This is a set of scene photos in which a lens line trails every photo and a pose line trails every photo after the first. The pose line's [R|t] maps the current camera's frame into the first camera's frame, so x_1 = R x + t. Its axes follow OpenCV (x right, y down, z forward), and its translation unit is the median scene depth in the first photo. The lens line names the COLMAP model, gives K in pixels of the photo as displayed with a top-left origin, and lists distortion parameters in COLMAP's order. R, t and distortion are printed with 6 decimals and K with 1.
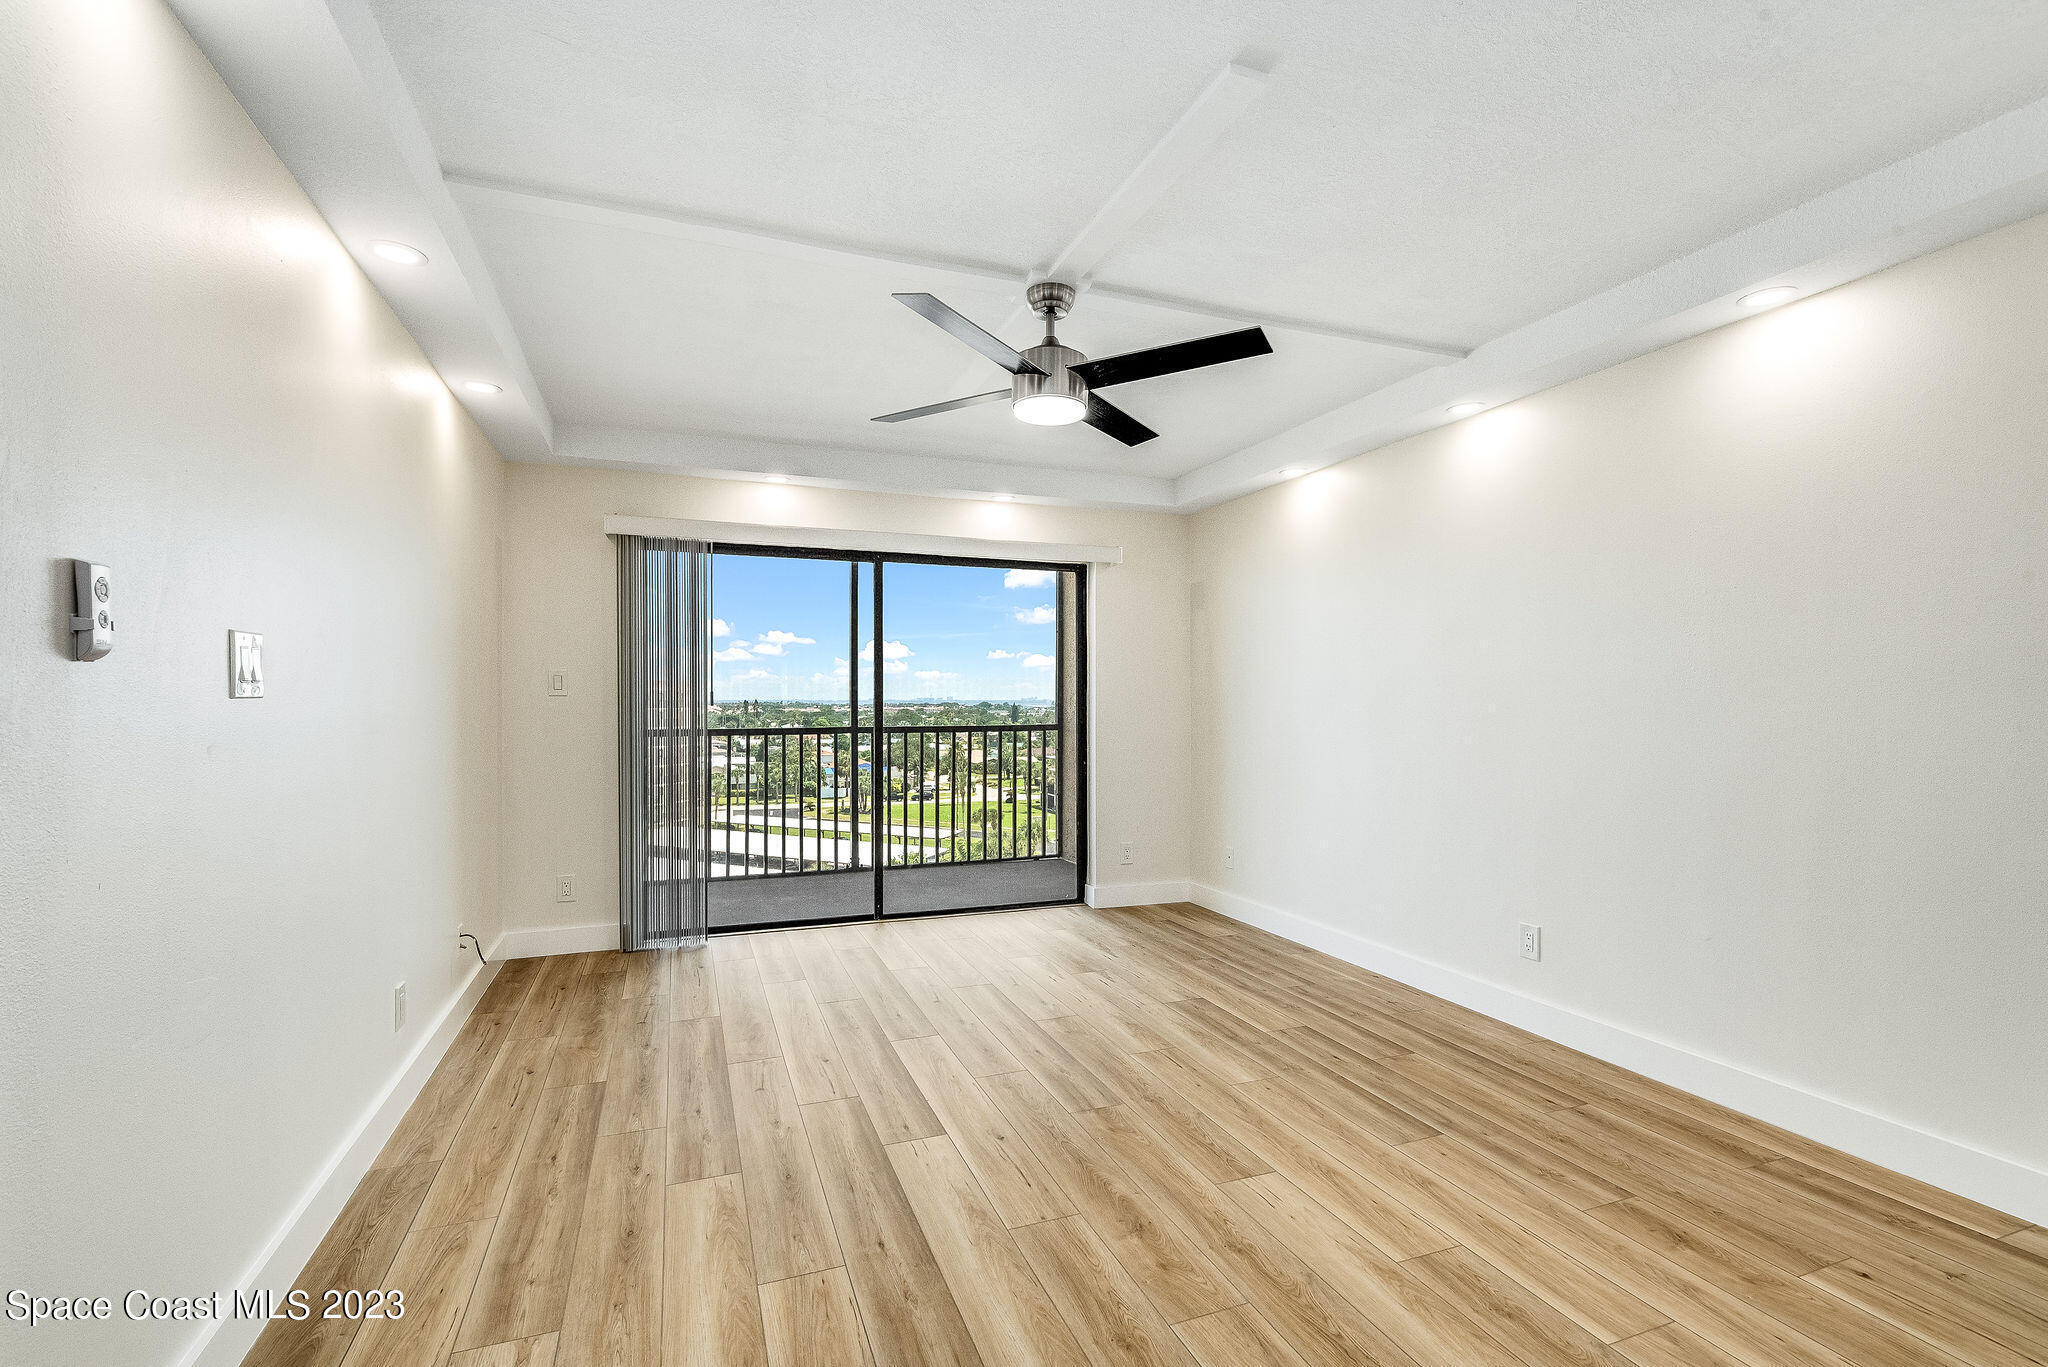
lens RADIAL K [[934.7, 0, 1029.8], [0, 934.7, 695.3], [0, 0, 1]] dist [0.000914, -0.000585]
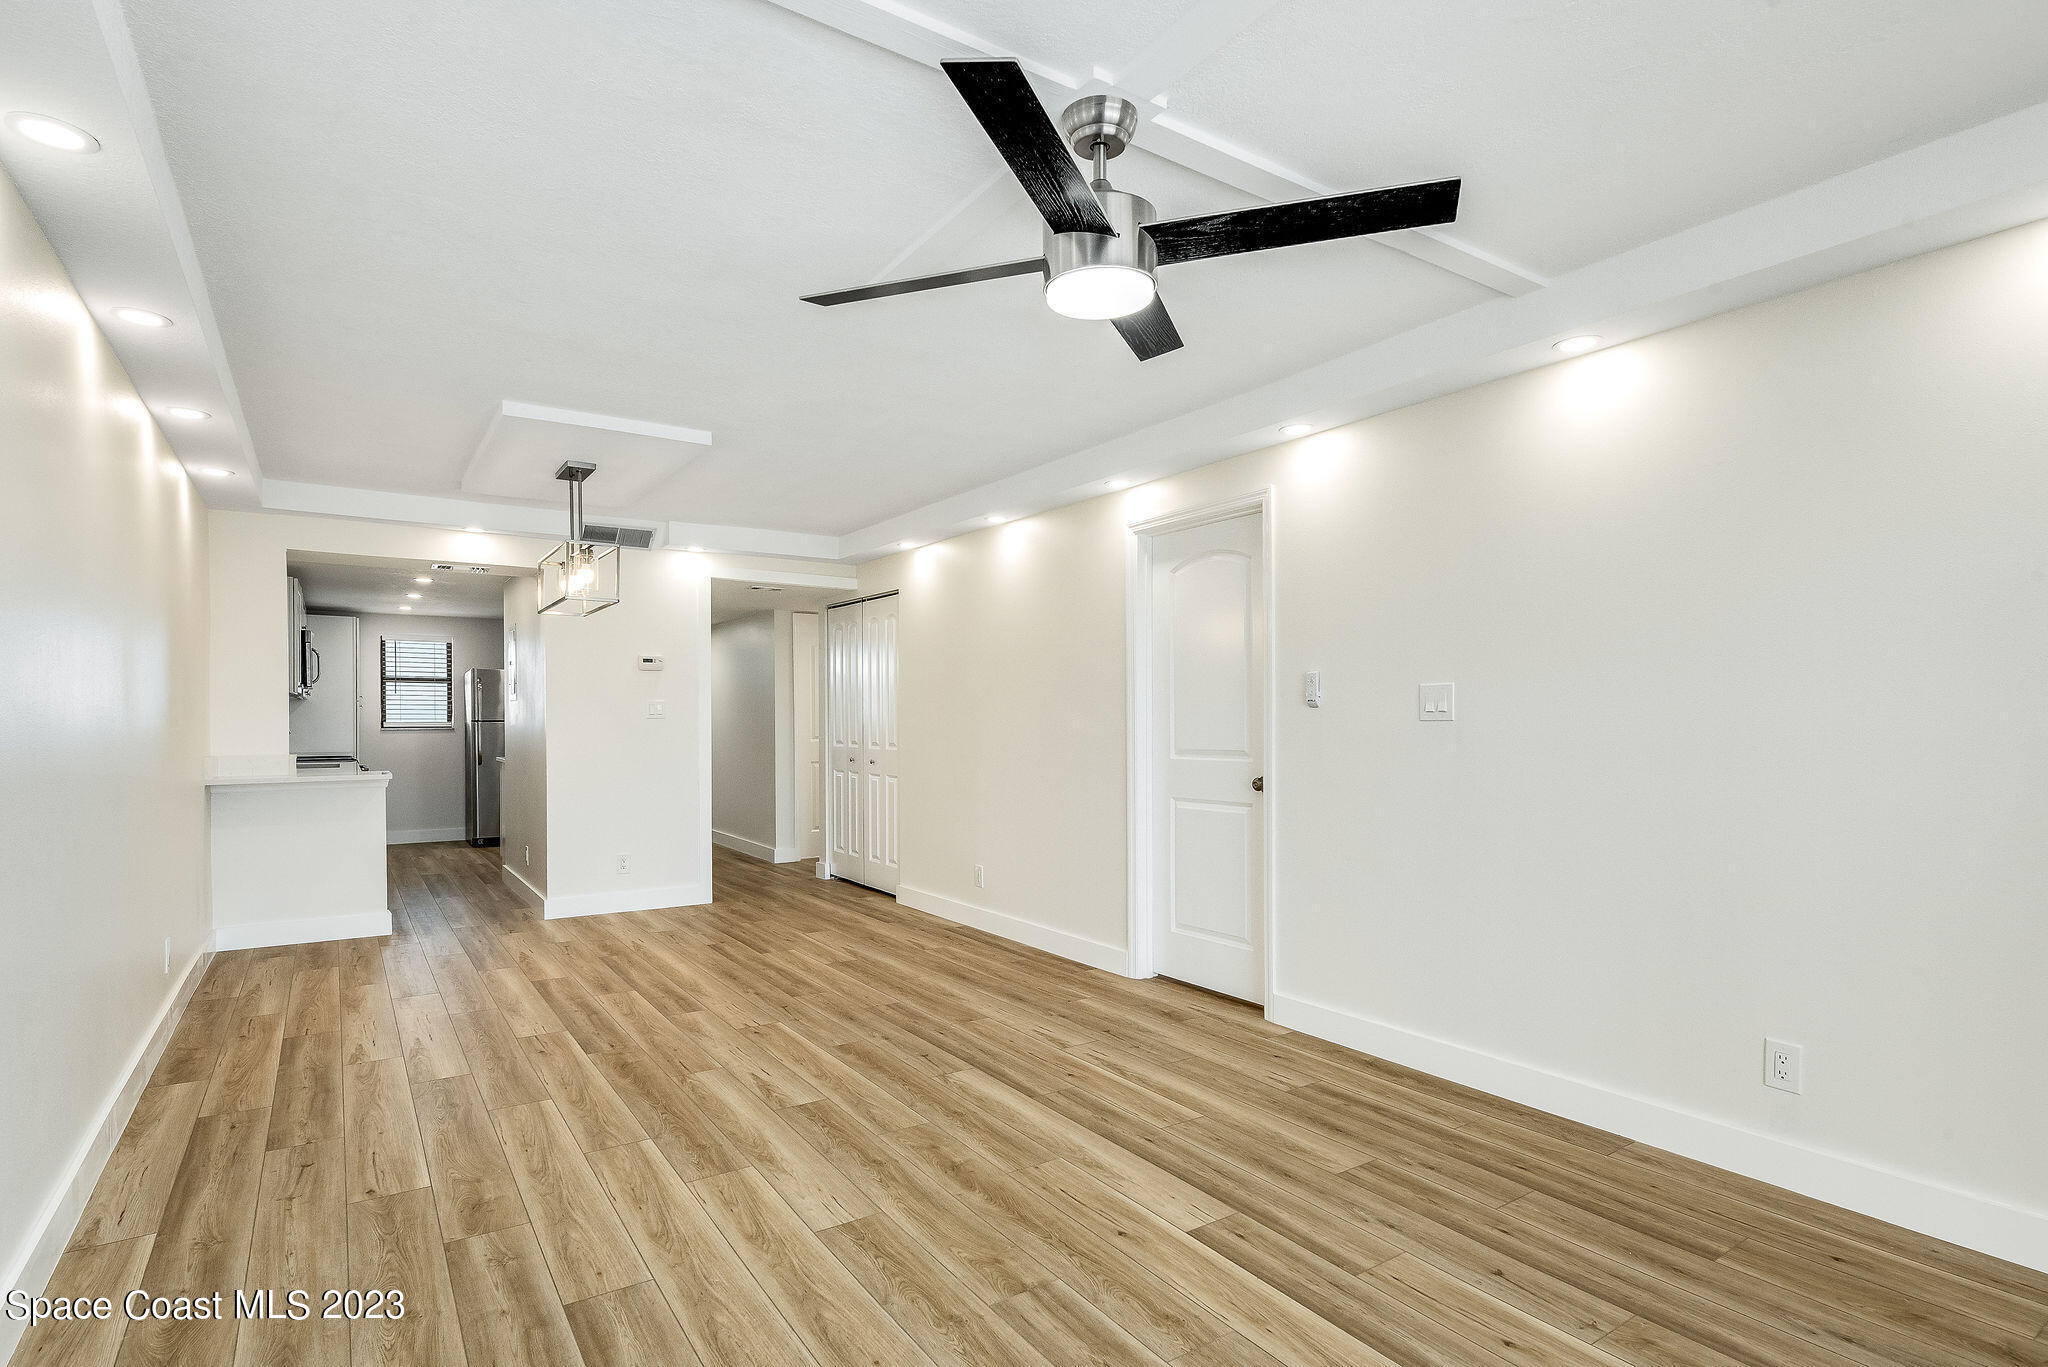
lens RADIAL K [[1022.9, 0, 1035.9], [0, 1022.9, 715.9], [0, 0, 1]] dist [0.011322, 0.000379]
pose [[-0.970993, 0.001558, -0.239101, 0.247116], [0.002863, 0.999983, -0.005109, 0.000455], [0.239089, -0.005646, -0.970981, 1.730529]]
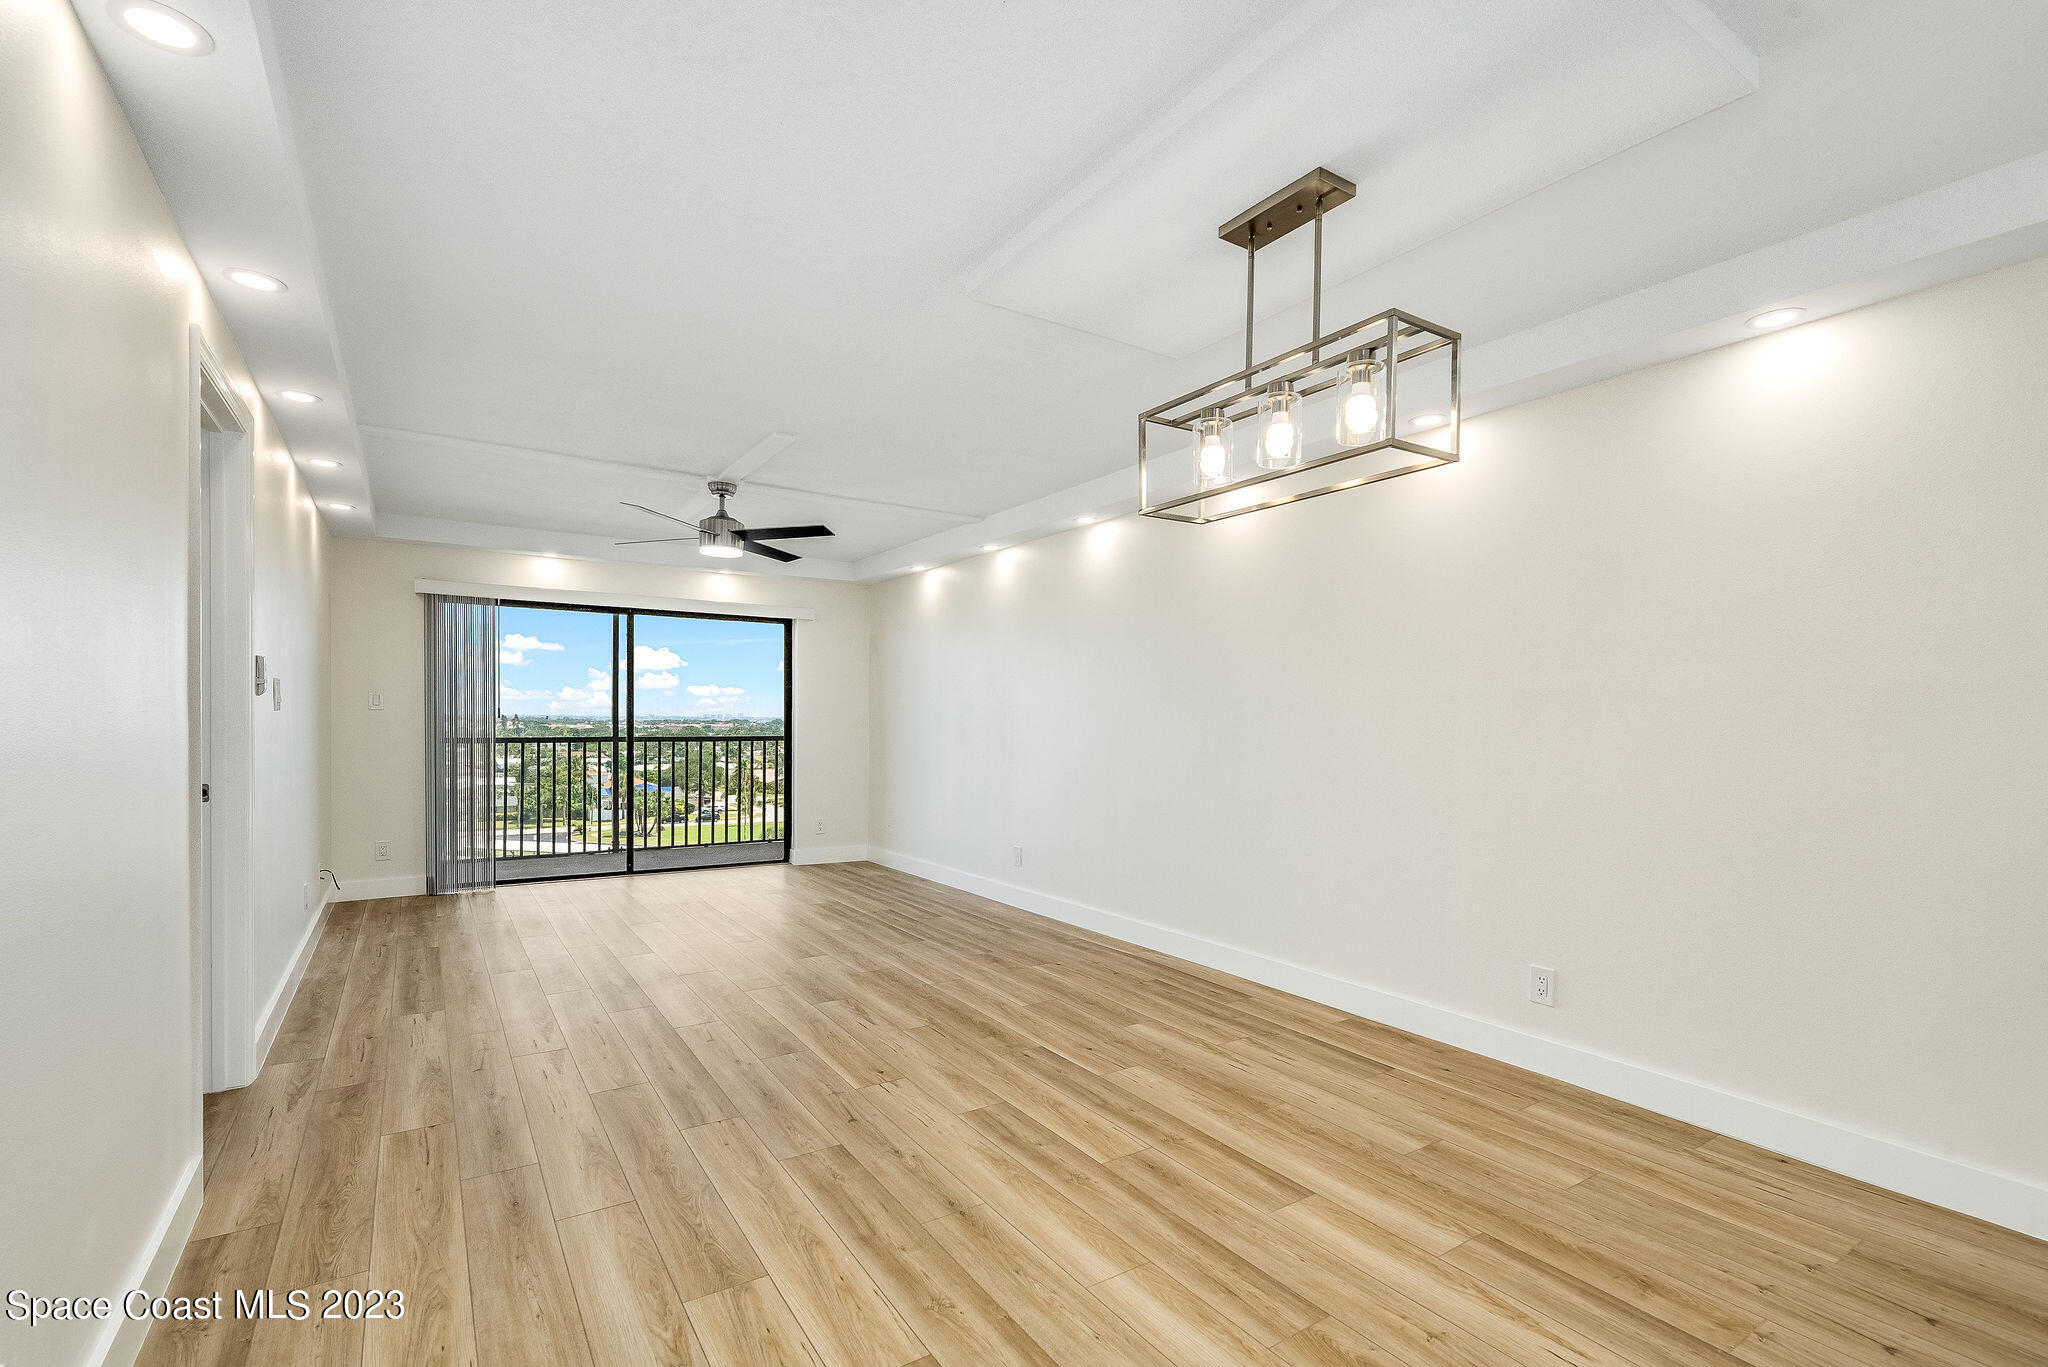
lens RADIAL K [[934.7, 0, 1032.2], [0, 934.7, 730.0], [0, 0, 1]] dist [0.000914, -0.000585]
pose [[0.976370, 0.006379, 0.216010, 0.216289], [-0.010091, 0.999820, 0.016090, -0.002805], [-0.215868, -0.017890, 0.976259, -0.861282]]
